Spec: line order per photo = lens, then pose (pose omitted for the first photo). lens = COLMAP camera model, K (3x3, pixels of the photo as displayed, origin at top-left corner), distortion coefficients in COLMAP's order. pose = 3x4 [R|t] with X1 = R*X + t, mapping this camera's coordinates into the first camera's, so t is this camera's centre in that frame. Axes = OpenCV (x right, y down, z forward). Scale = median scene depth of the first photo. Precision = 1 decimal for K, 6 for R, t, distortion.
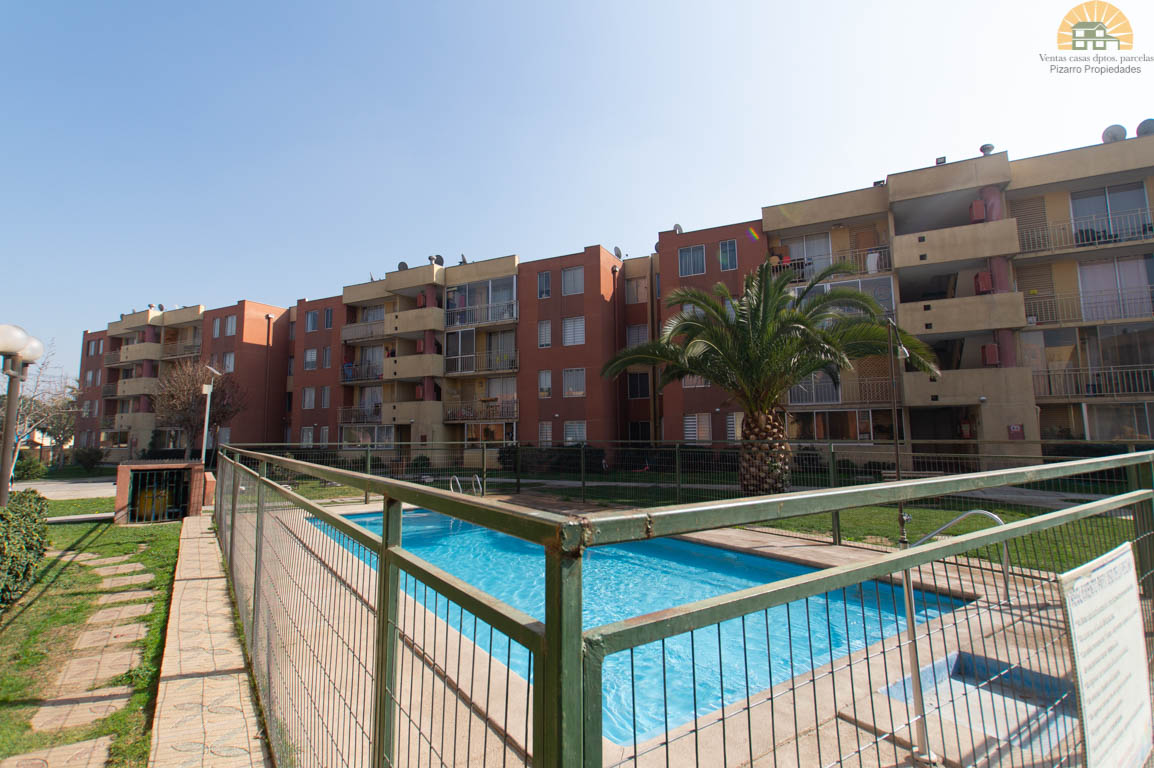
lens RADIAL K [[543.6, 0, 579.1], [0, 543.6, 381.6], [0, 0, 1]] dist [-0.003630, 0.000054]
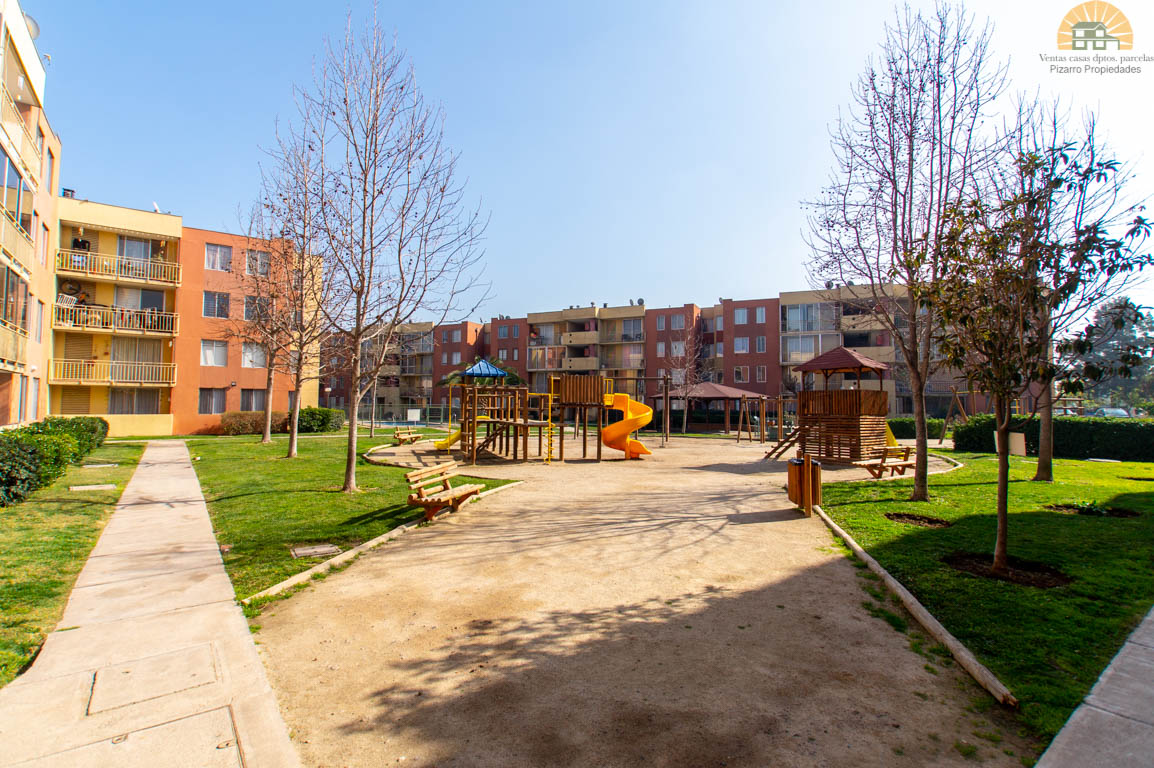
lens RADIAL K [[543.6, 0, 577.0], [0, 543.6, 389.8], [0, 0, 1]] dist [-0.003630, 0.000054]
pose [[0.999384, 0.021912, 0.027405, 0.436873], [-0.023704, 0.997479, 0.066885, -0.124652], [-0.025870, -0.067493, 0.997384, -1.309343]]
